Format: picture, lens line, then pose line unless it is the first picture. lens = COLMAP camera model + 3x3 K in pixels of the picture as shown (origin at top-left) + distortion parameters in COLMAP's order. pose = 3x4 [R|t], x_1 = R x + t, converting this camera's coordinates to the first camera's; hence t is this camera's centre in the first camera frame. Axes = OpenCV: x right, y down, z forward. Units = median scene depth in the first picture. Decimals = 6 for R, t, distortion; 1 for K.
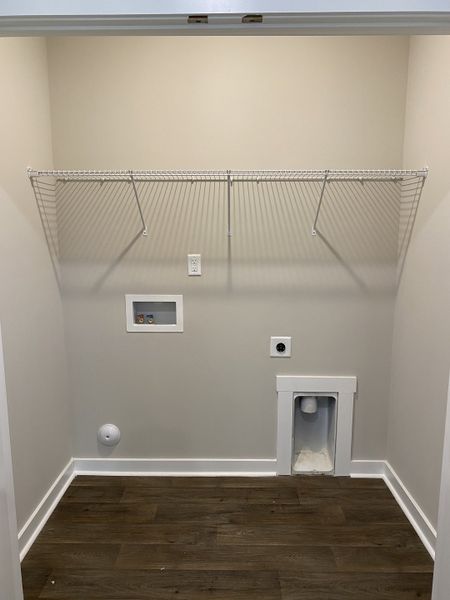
lens RADIAL K [[462.8, 0, 225.0], [0, 462.8, 300.0], [0, 0, 1]] dist [0.043115, -0.035219]
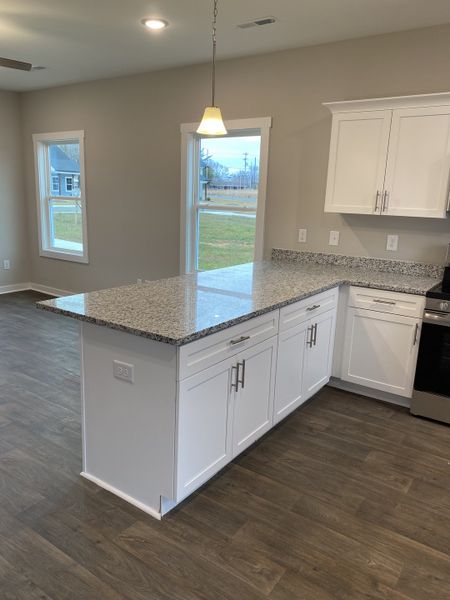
lens RADIAL K [[462.8, 0, 225.0], [0, 462.8, 300.0], [0, 0, 1]] dist [0.043115, -0.035219]
pose [[-0.827058, -0.148737, 0.542081, -0.145550], [0.058468, 0.936364, 0.346126, -0.276402], [-0.559067, 0.317961, -0.765732, 1.743031]]
